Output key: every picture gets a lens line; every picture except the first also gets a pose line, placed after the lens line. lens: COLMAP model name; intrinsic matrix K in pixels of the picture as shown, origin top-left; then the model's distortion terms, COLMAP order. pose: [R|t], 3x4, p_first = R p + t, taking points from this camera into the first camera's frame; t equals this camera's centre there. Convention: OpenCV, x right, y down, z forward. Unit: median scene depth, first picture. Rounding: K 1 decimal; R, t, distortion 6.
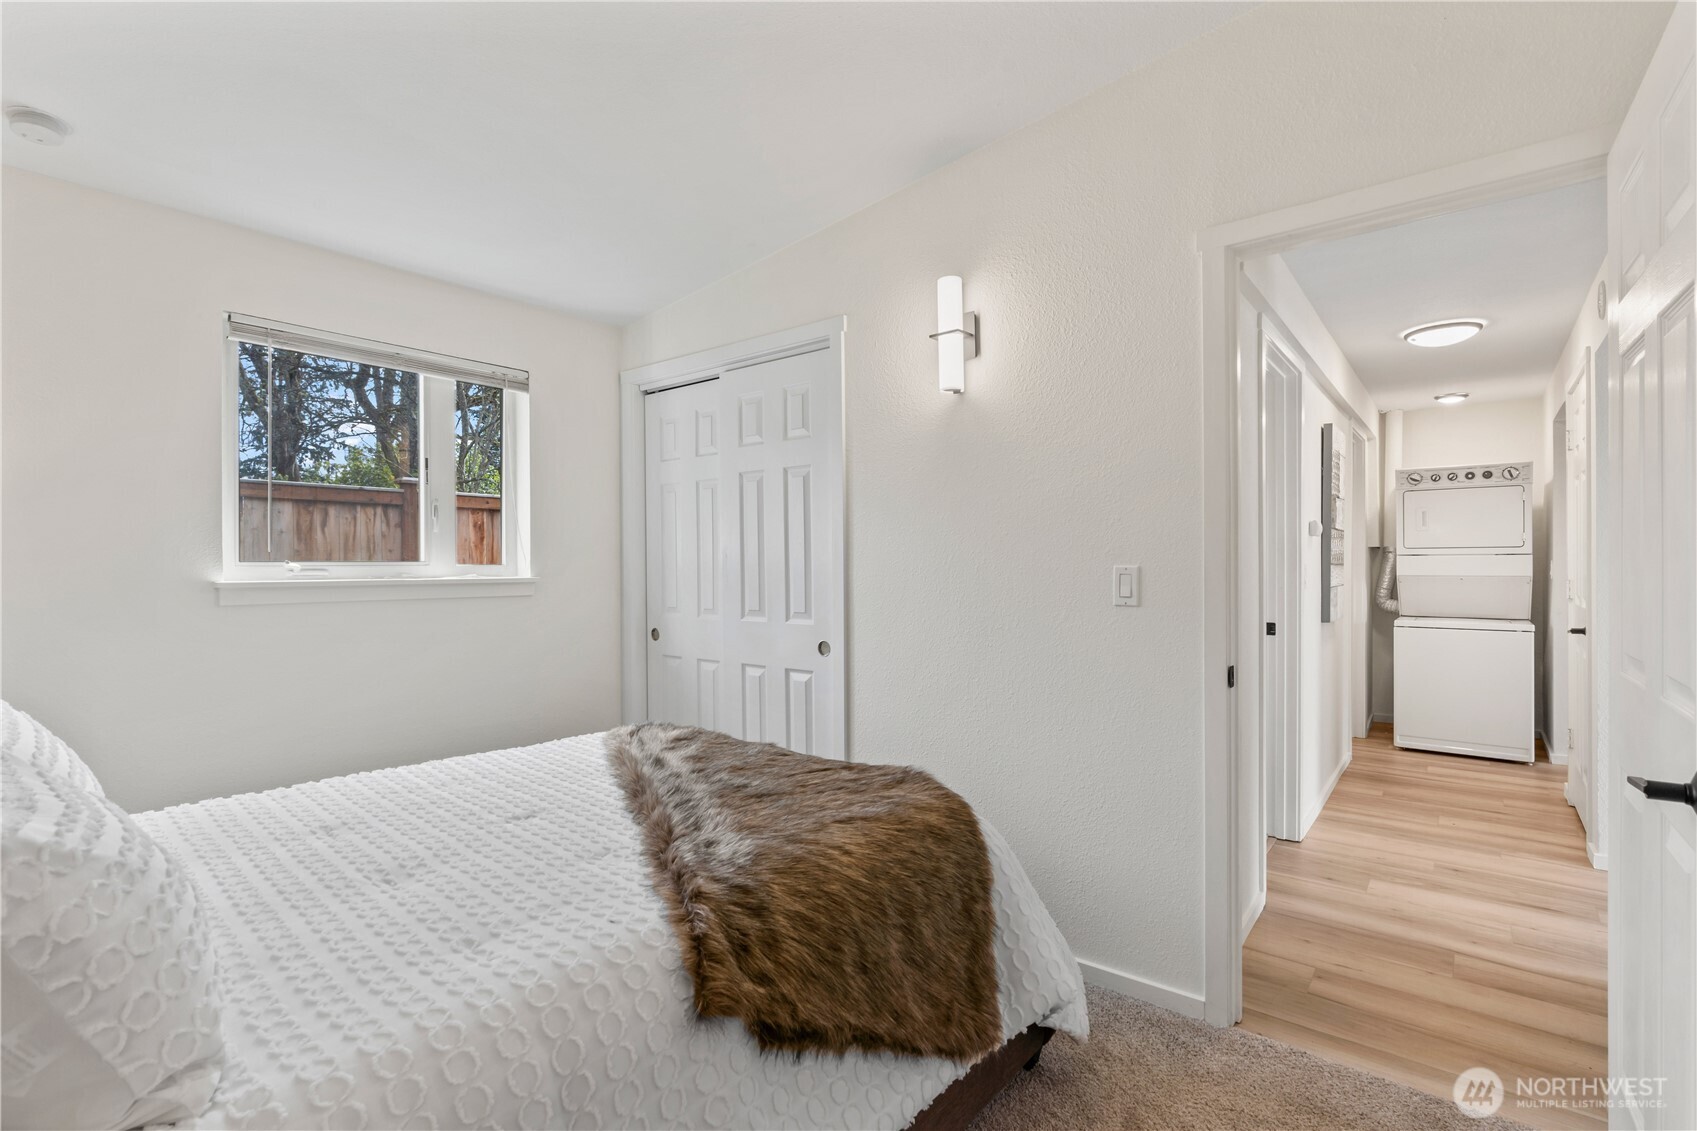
lens RADIAL K [[774.0, 0, 846.5], [0, 774.0, 565.4], [0, 0, 1]] dist [-0.002389, -0.000580]
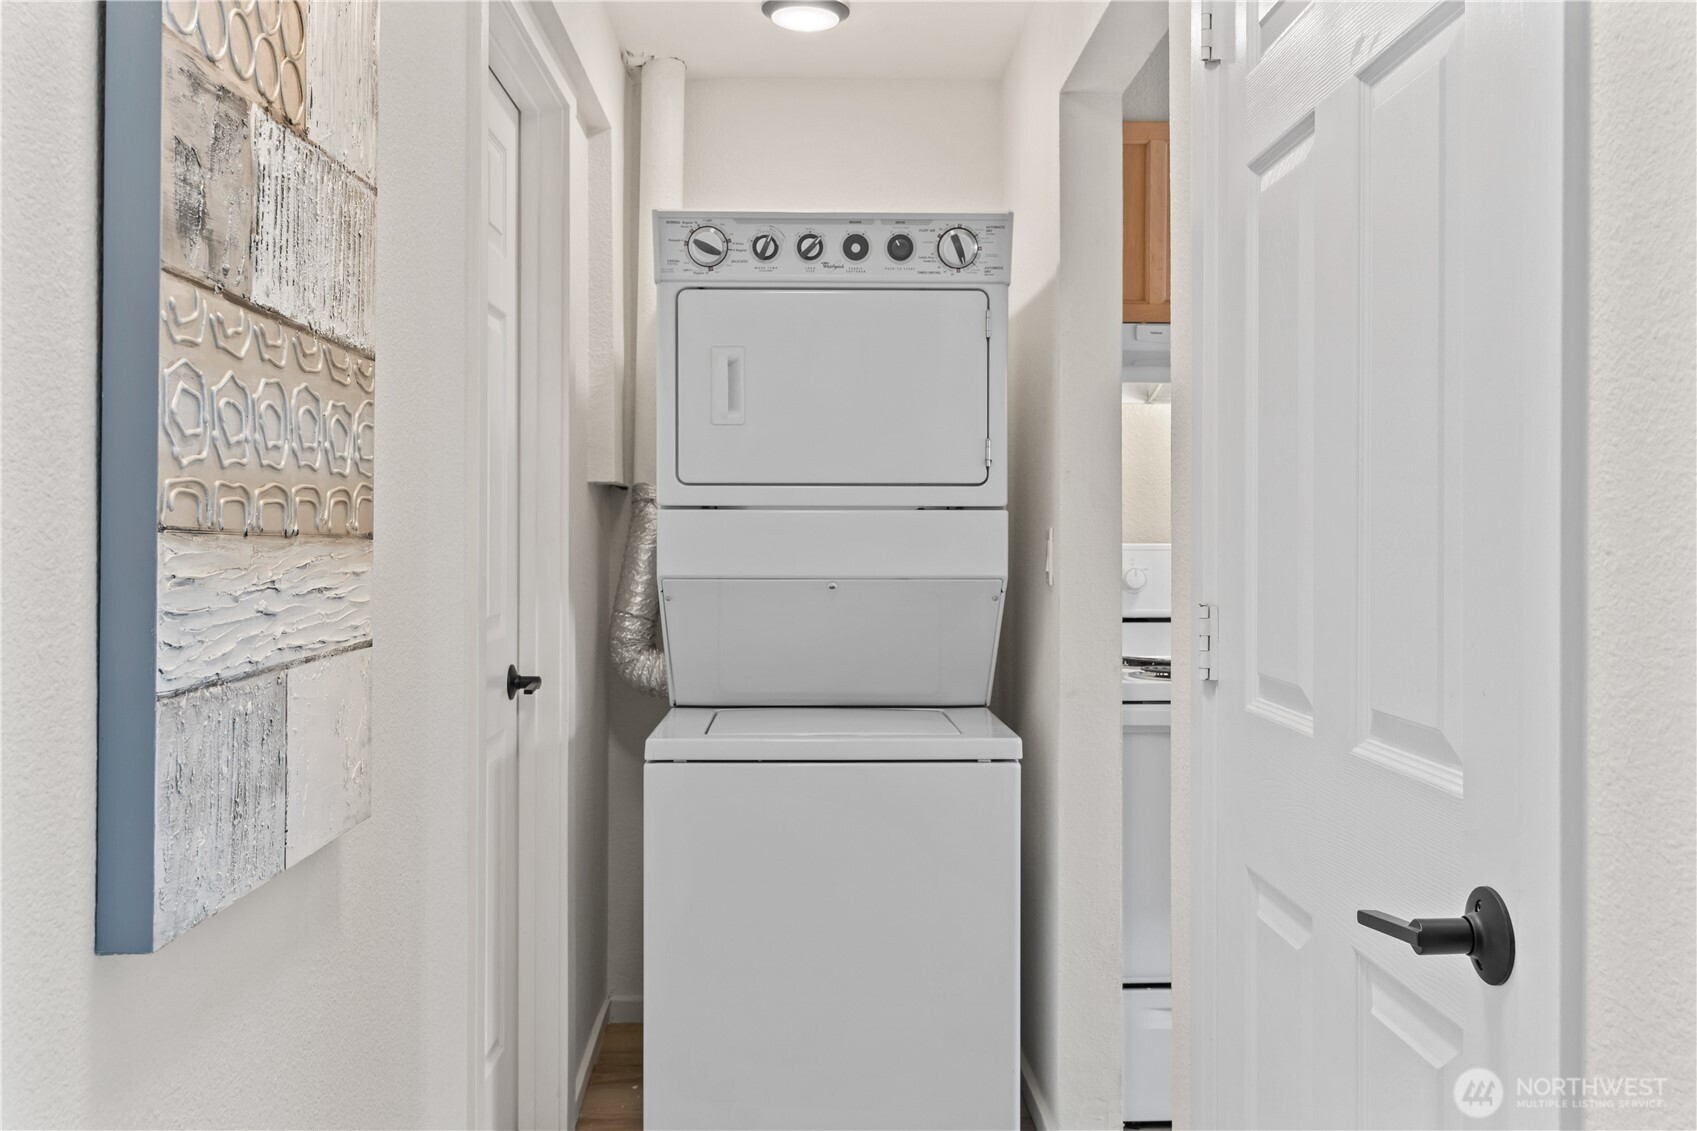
lens RADIAL K [[1469.0, 0, 848.4], [0, 1469.0, 560.1], [0, 0, 1]] dist [0.001951, 0.000537]
pose [[0.759181, -0.003371, 0.650871, 0.423308], [-0.004847, 0.999930, 0.010833, 0.000461], [-0.650862, -0.011380, 0.759111, 0.555279]]
